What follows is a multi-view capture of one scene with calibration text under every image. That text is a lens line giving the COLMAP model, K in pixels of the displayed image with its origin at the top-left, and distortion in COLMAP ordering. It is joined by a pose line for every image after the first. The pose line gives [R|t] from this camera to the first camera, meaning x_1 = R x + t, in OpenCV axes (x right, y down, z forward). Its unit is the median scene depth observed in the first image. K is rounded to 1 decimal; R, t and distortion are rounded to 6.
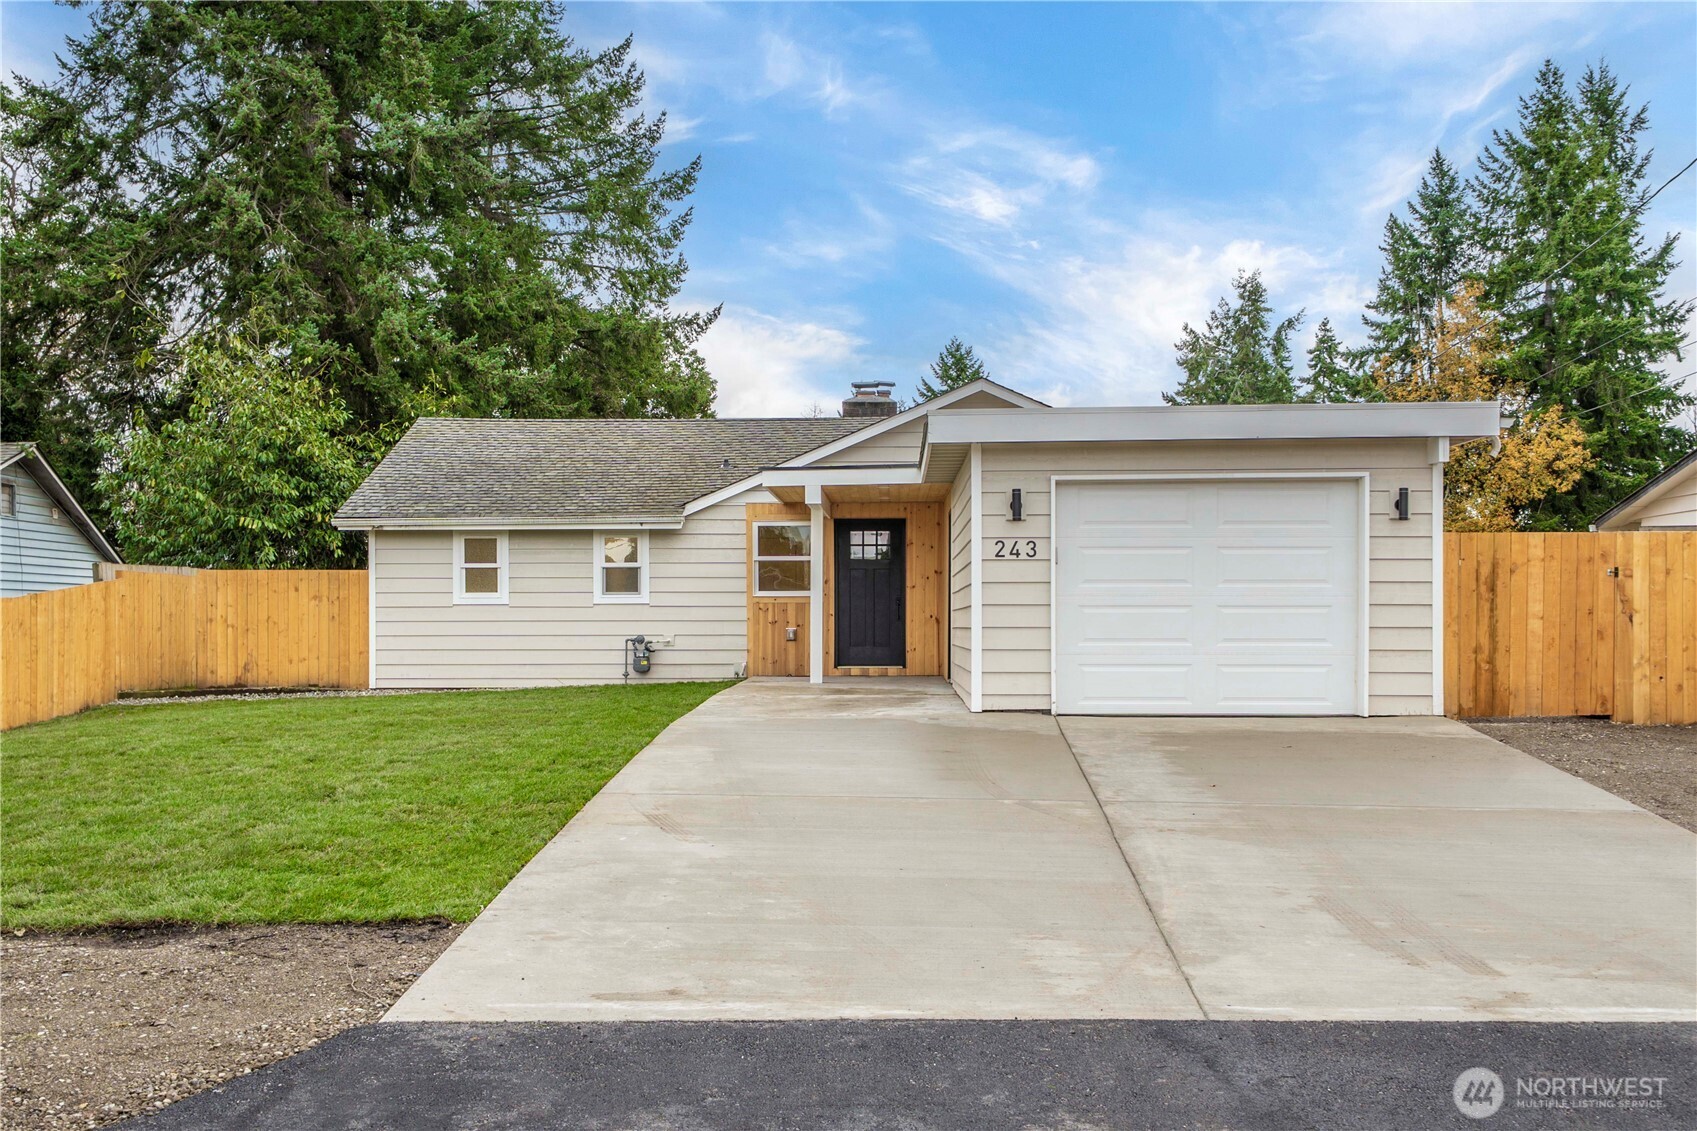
lens RADIAL K [[1708.3, 0, 851.6], [0, 1708.3, 624.6], [0, 0, 1]] dist [0.018266, 0.009709]
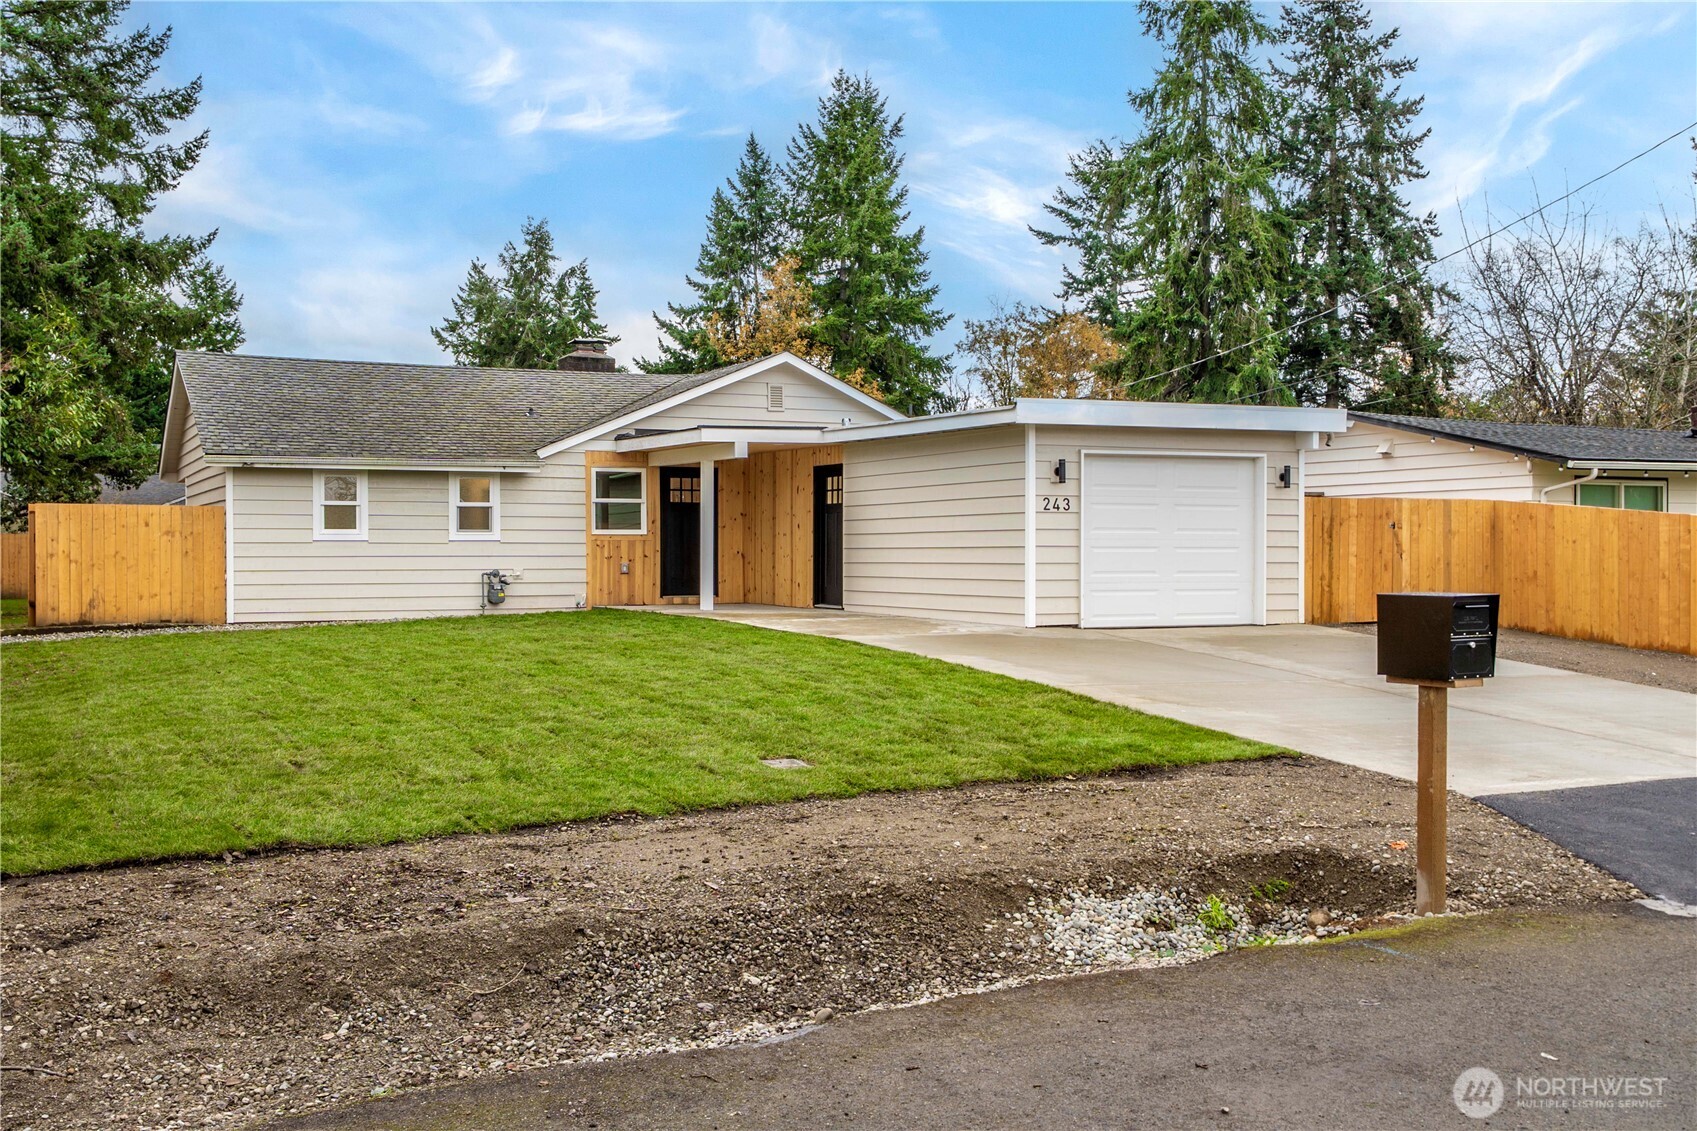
lens RADIAL K [[1690.2, 0, 848.5], [0, 1690.2, 565.5], [0, 0, 1]] dist [0.016545, 0.007758]
pose [[0.885831, -0.003049, 0.463997, -0.421037], [0.000064, 0.999979, 0.006447, -0.003206], [-0.464007, -0.005681, 0.885813, -0.057035]]
